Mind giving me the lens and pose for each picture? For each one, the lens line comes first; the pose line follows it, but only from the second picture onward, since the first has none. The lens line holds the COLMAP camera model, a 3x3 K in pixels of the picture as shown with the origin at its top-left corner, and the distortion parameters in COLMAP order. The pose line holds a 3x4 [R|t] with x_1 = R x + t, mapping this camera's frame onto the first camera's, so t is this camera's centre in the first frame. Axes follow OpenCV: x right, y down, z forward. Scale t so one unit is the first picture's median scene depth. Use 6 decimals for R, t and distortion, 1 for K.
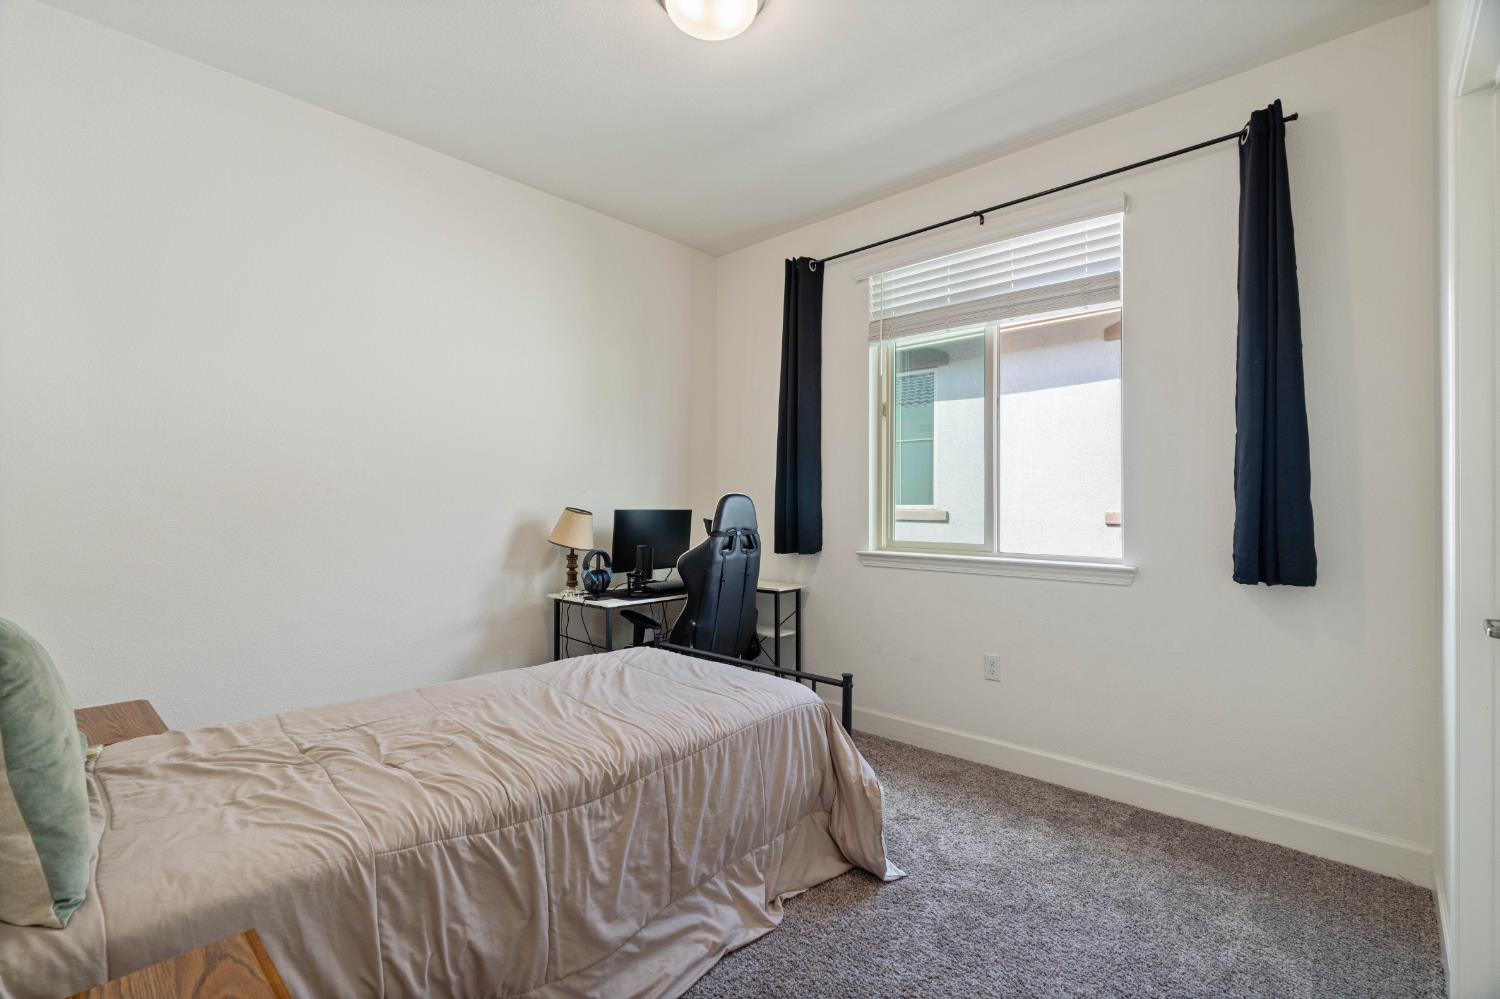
lens RADIAL K [[678.7, 0, 736.7], [0, 678.7, 497.3], [0, 0, 1]] dist [-0.007220, 0.003655]
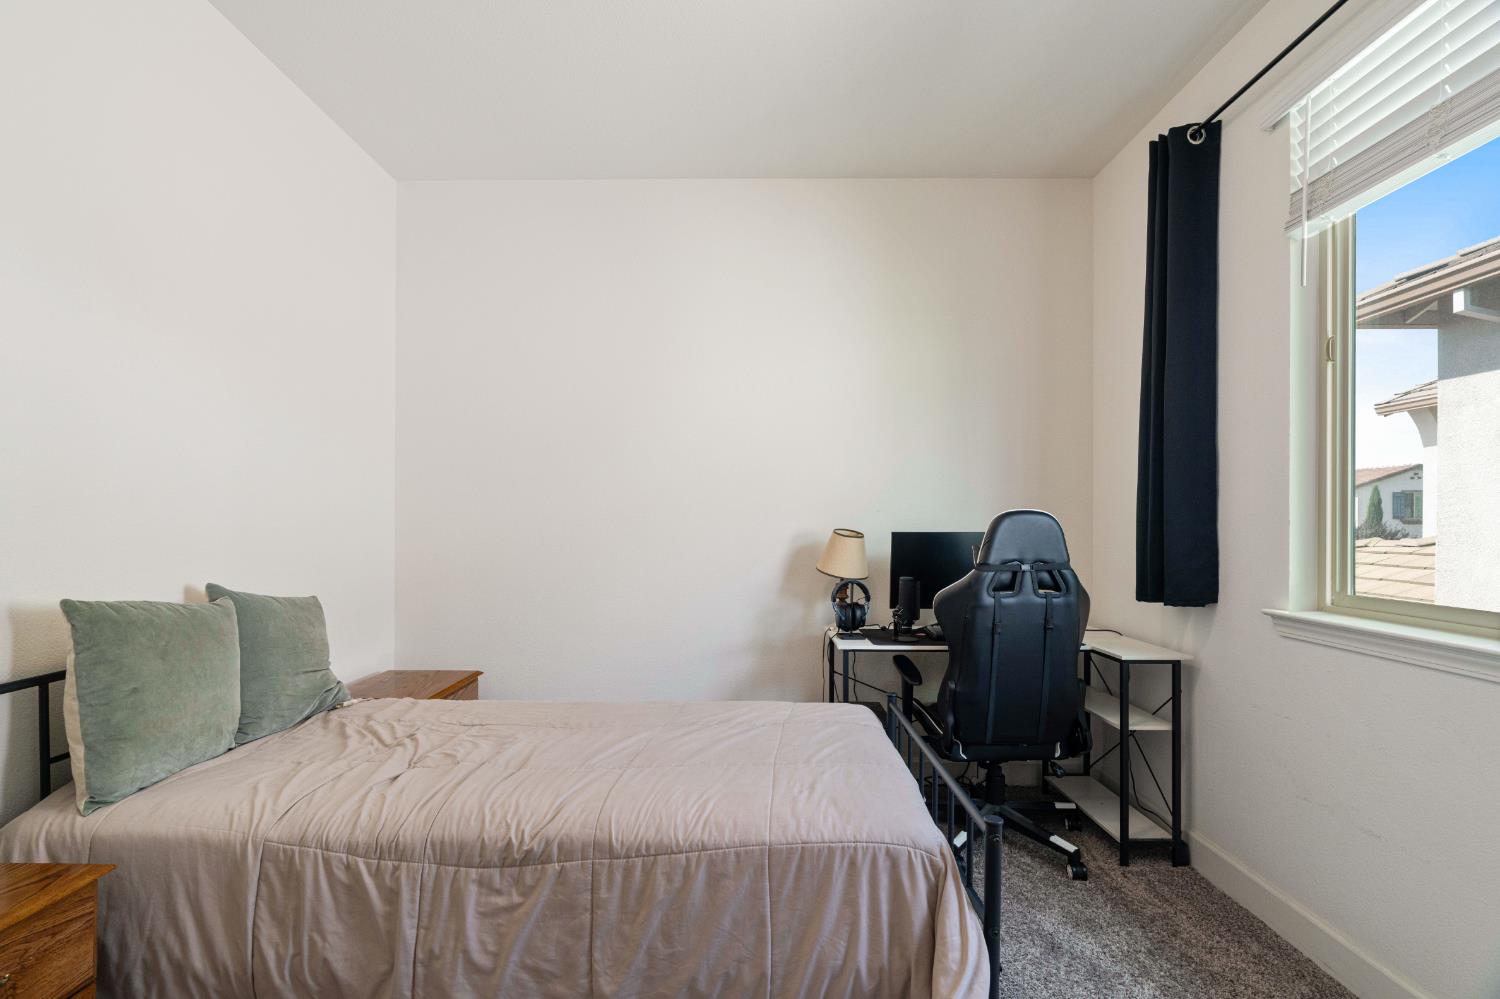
lens RADIAL K [[678.7, 0, 746.5], [0, 678.7, 521.9], [0, 0, 1]] dist [-0.007220, 0.003655]
pose [[0.677206, -0.002765, -0.735788, 0.505702], [0.009383, 0.999944, 0.004878, 0.000456], [0.735734, -0.010207, 0.677194, 0.505779]]
